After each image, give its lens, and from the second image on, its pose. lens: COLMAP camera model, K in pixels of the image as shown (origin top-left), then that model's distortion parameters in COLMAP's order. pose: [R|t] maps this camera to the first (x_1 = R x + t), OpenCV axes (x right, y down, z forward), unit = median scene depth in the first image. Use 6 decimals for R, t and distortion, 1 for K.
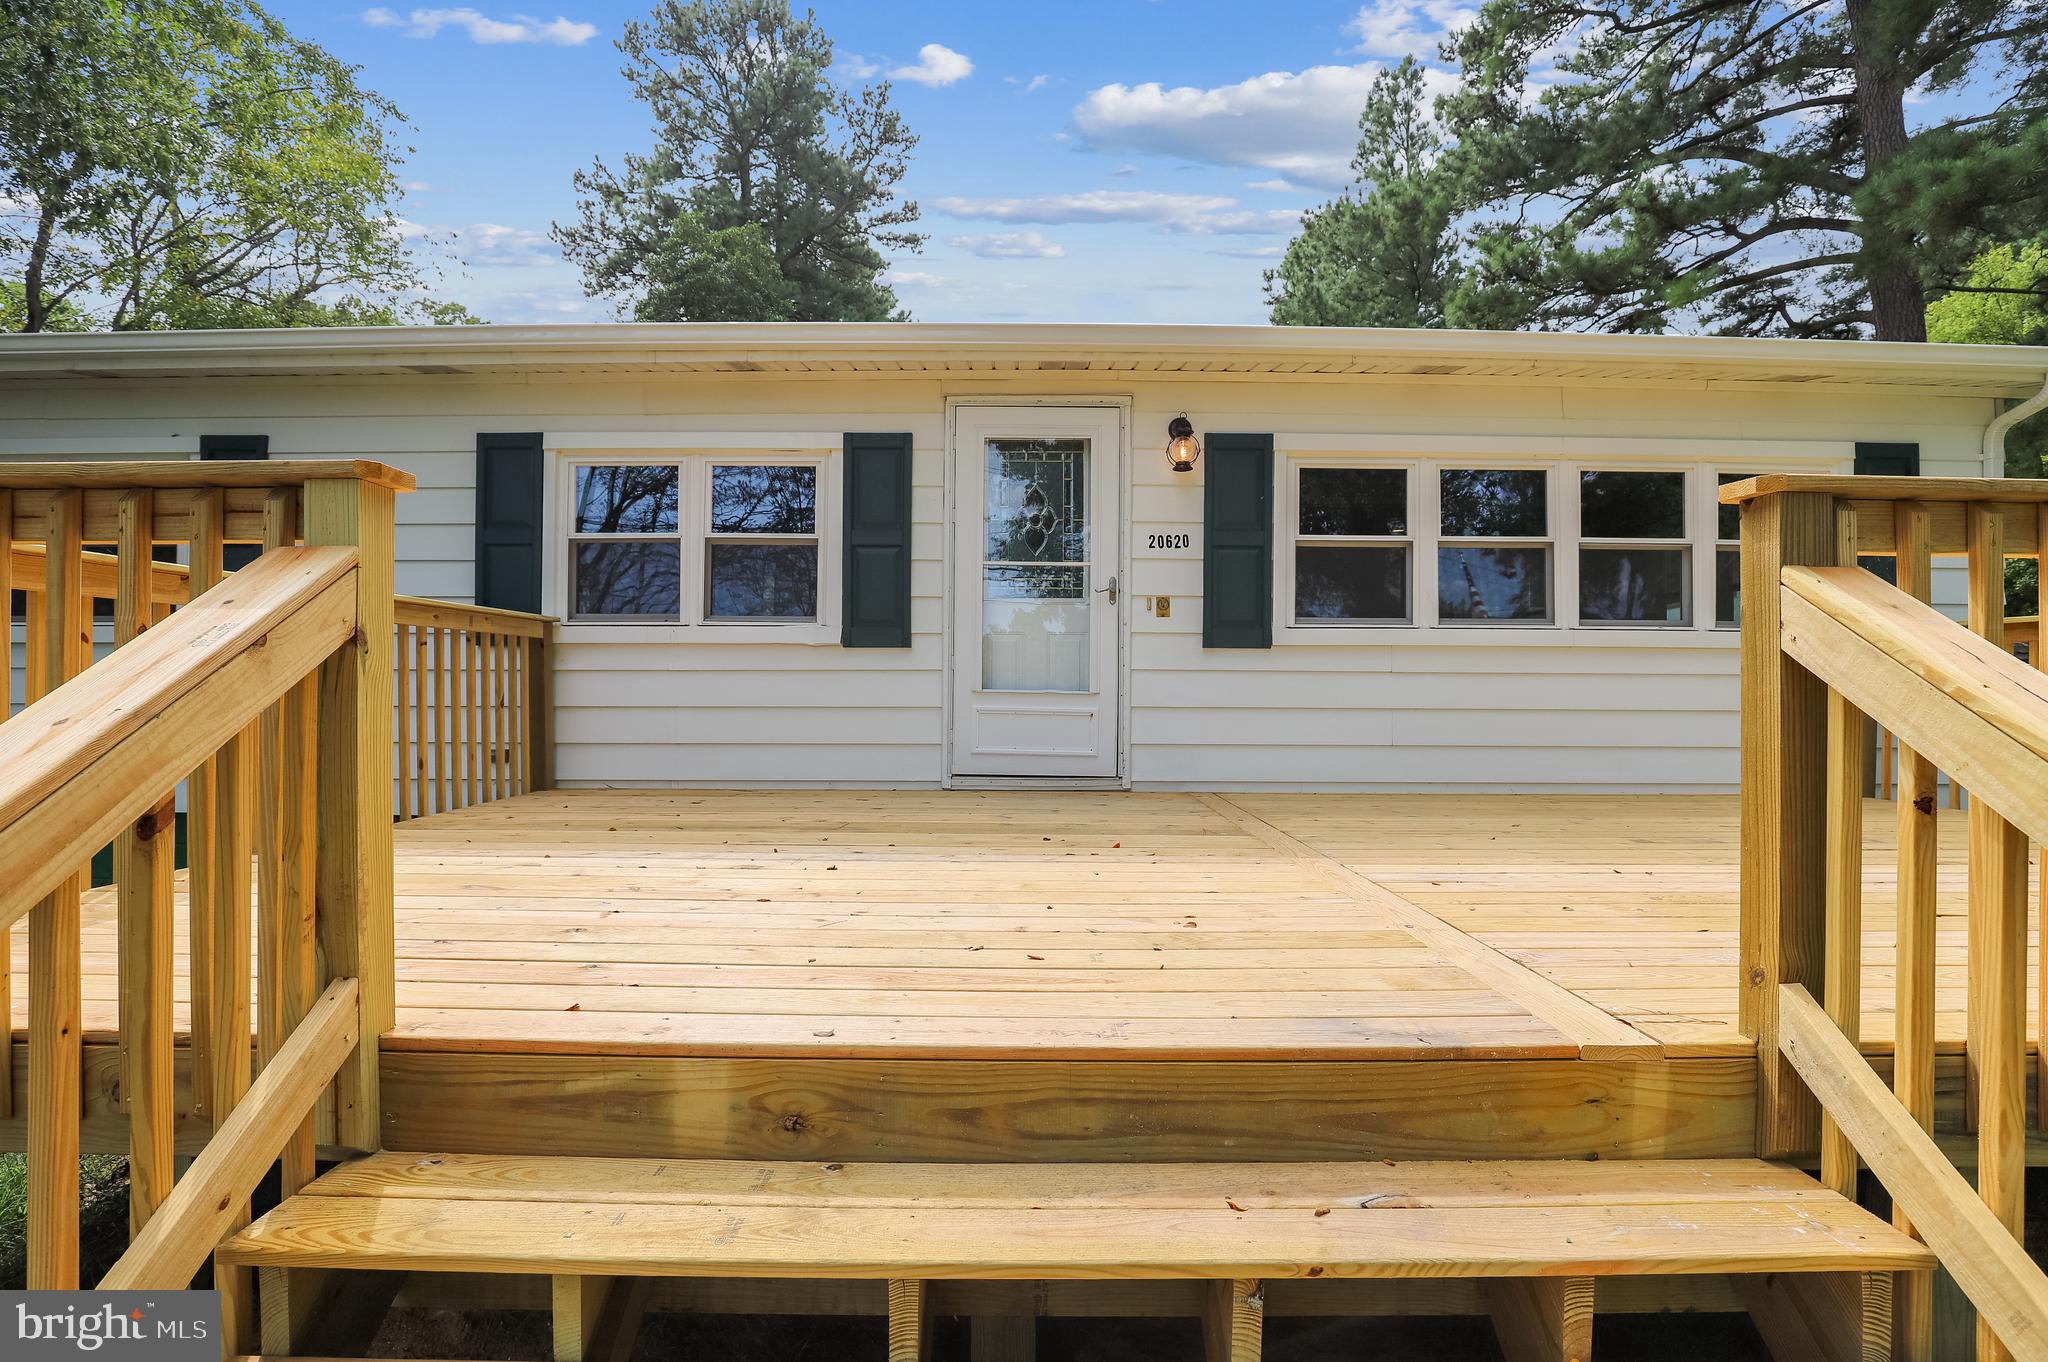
lens RADIAL K [[958.1, 0, 1029.5], [0, 958.1, 696.6], [0, 0, 1]] dist [-0.034419, 0.005643]
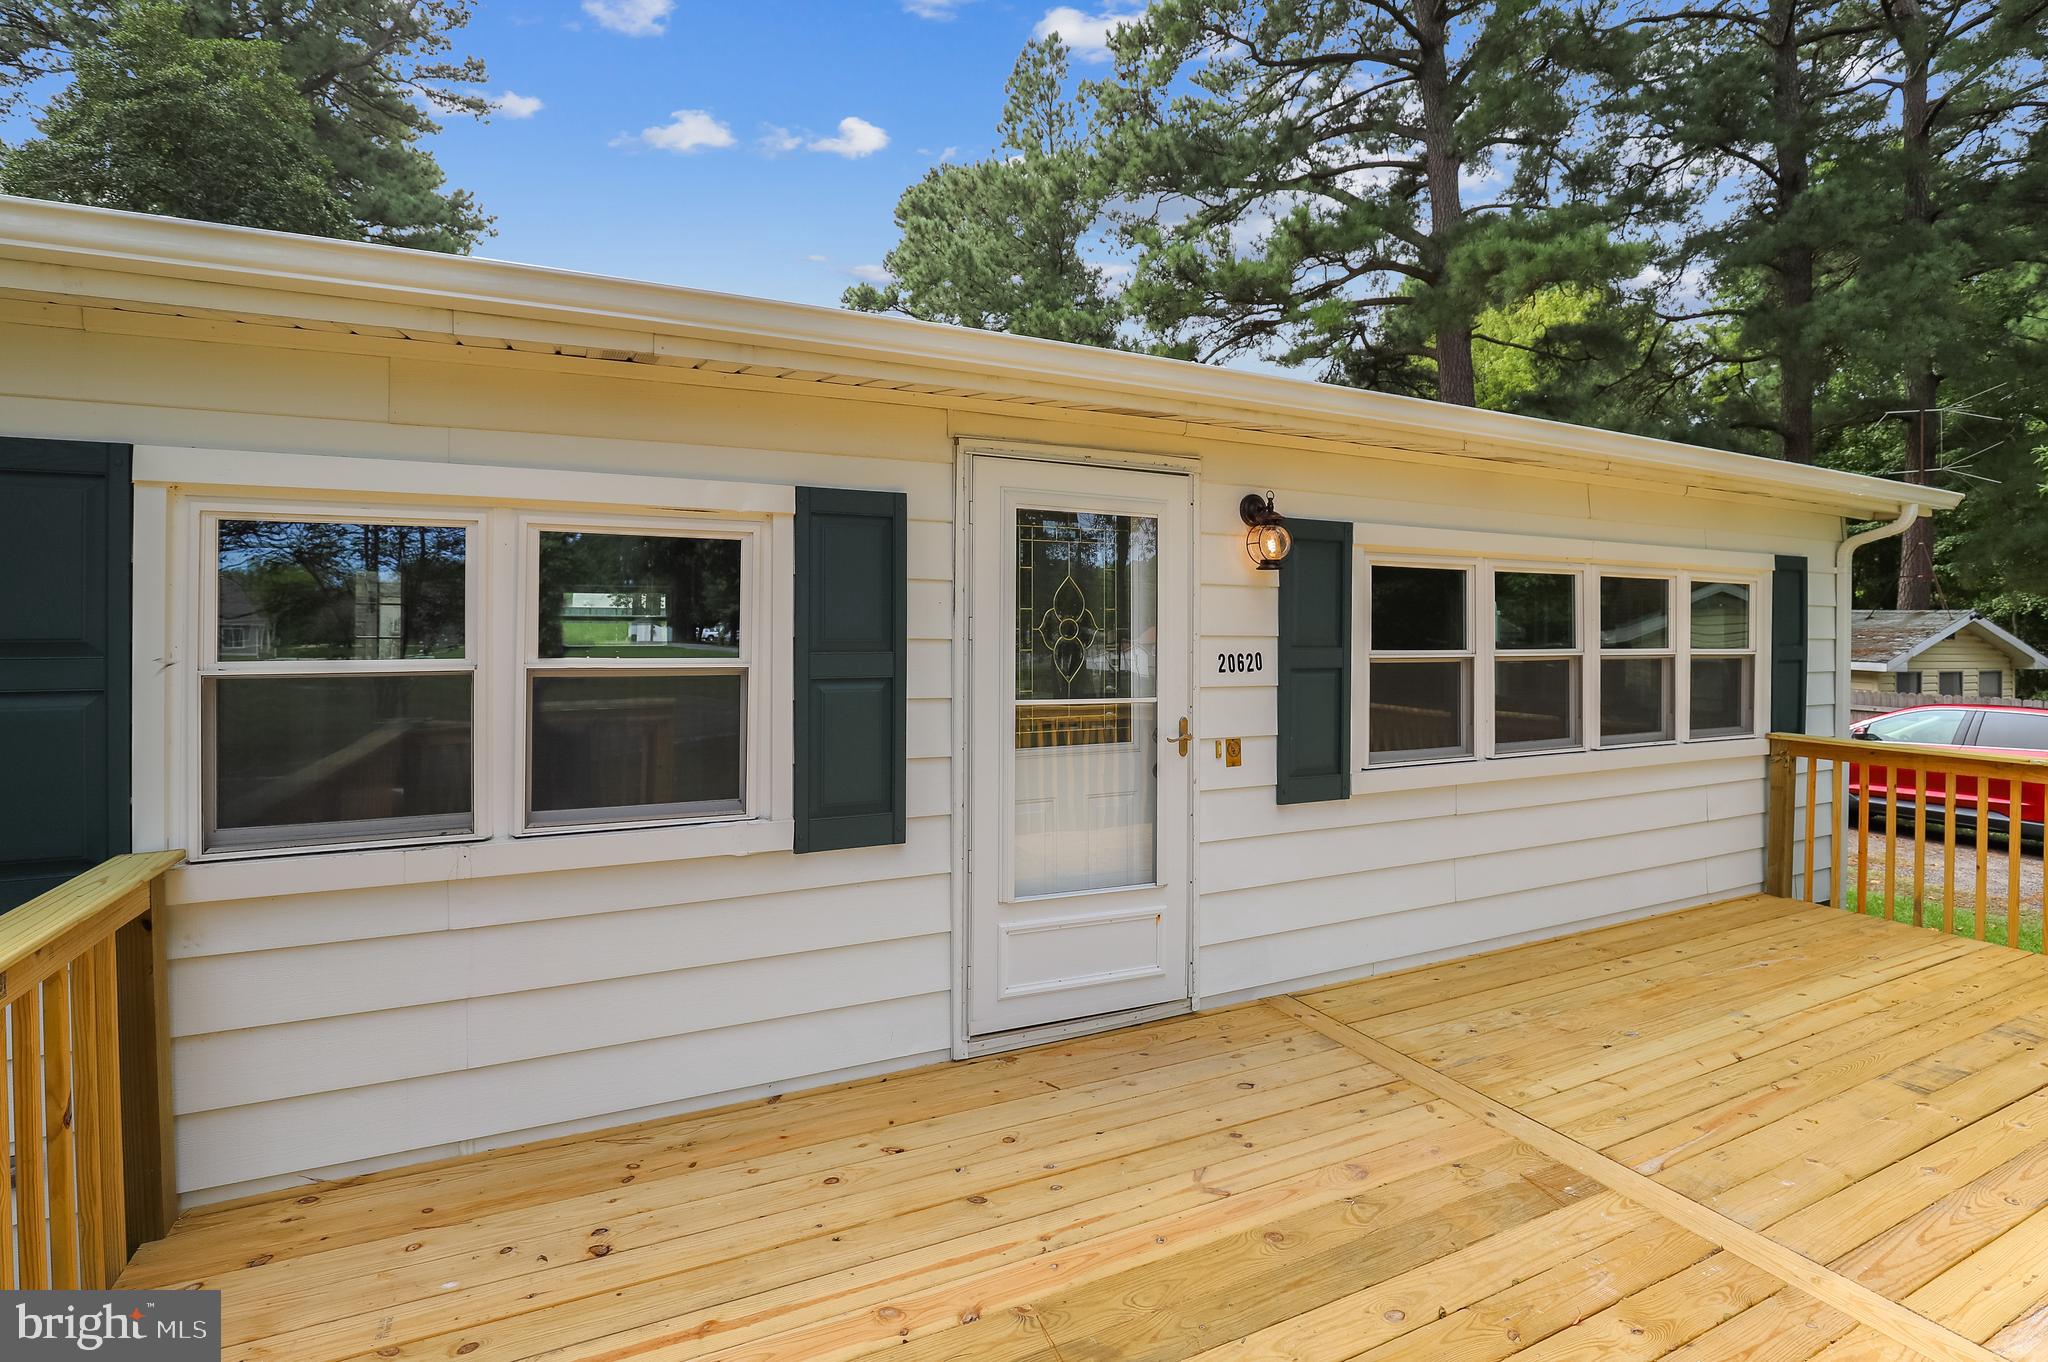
lens RADIAL K [[967.3, 0, 1021.3], [0, 967.3, 630.6], [0, 0, 1]] dist [-0.044318, 0.009901]
pose [[0.900363, -0.003401, 0.435126, -0.323345], [0.002338, 0.999993, 0.002978, -0.188696], [-0.435133, -0.001664, 0.900365, 0.408701]]
